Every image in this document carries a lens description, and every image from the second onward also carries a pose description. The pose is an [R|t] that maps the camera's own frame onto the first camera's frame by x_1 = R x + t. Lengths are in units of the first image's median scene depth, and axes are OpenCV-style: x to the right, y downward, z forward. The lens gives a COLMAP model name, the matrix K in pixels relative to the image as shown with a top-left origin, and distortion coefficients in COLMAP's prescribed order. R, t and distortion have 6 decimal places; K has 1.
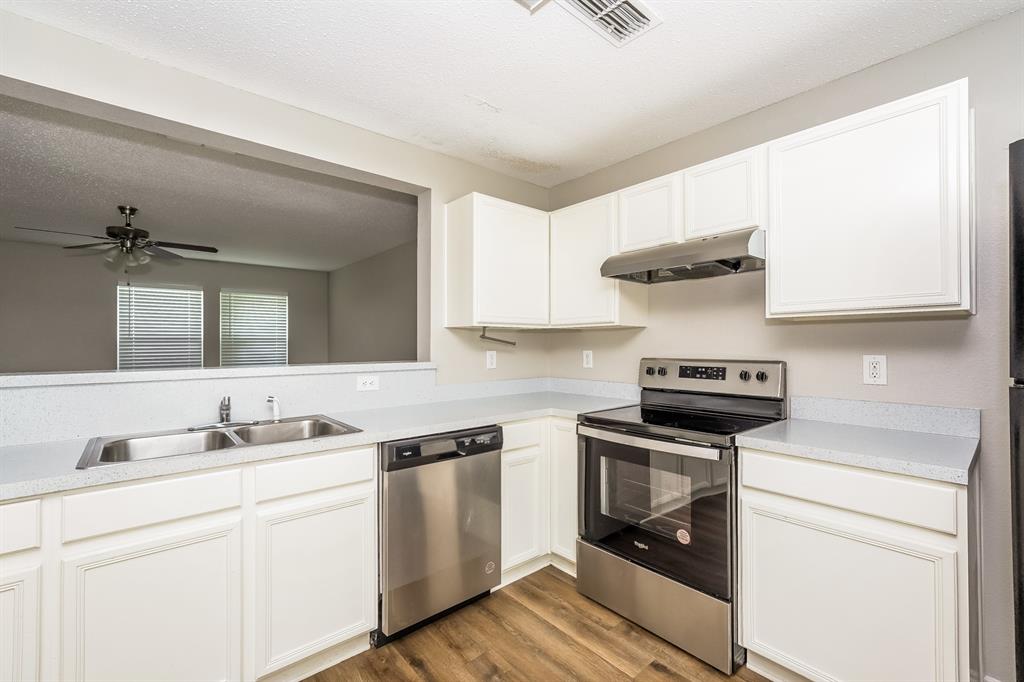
lens RADIAL K [[438.9, 0, 510.5], [0, 438.9, 342.3], [0, 0, 1]] dist [-0.001283, -0.000233]
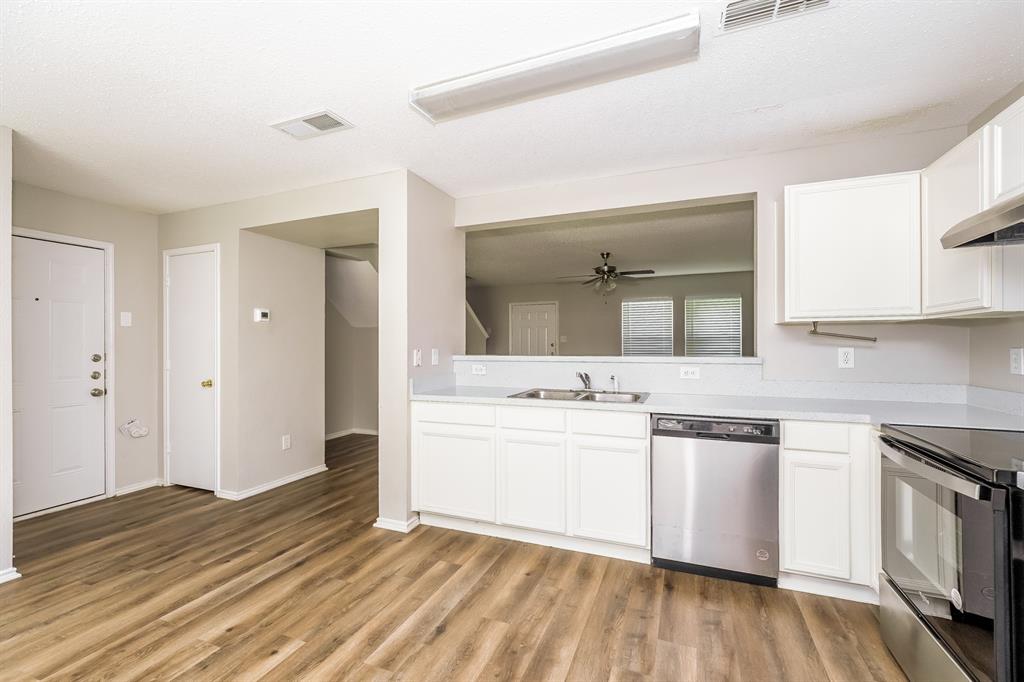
lens RADIAL K [[438.9, 0, 510.5], [0, 438.9, 342.3], [0, 0, 1]] dist [-0.001283, -0.000233]
pose [[0.452381, -0.001734, -0.891823, 0.539972], [0.004159, 0.999991, 0.000166, 0.006855], [0.891815, -0.003785, 0.452384, 0.001605]]
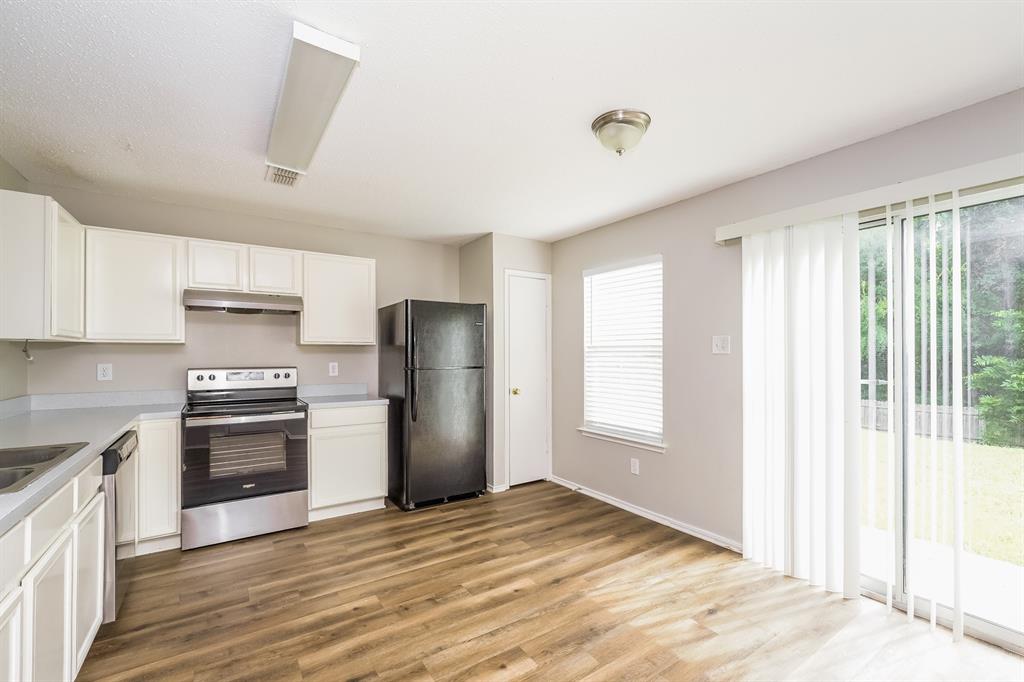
lens RADIAL K [[438.9, 0, 510.5], [0, 438.9, 342.3], [0, 0, 1]] dist [-0.001283, -0.000233]
pose [[0.126611, 0.027282, 0.991577, -0.954033], [-0.004125, 0.999628, -0.026976, -0.010807], [-0.991944, -0.000675, 0.126676, -0.106917]]
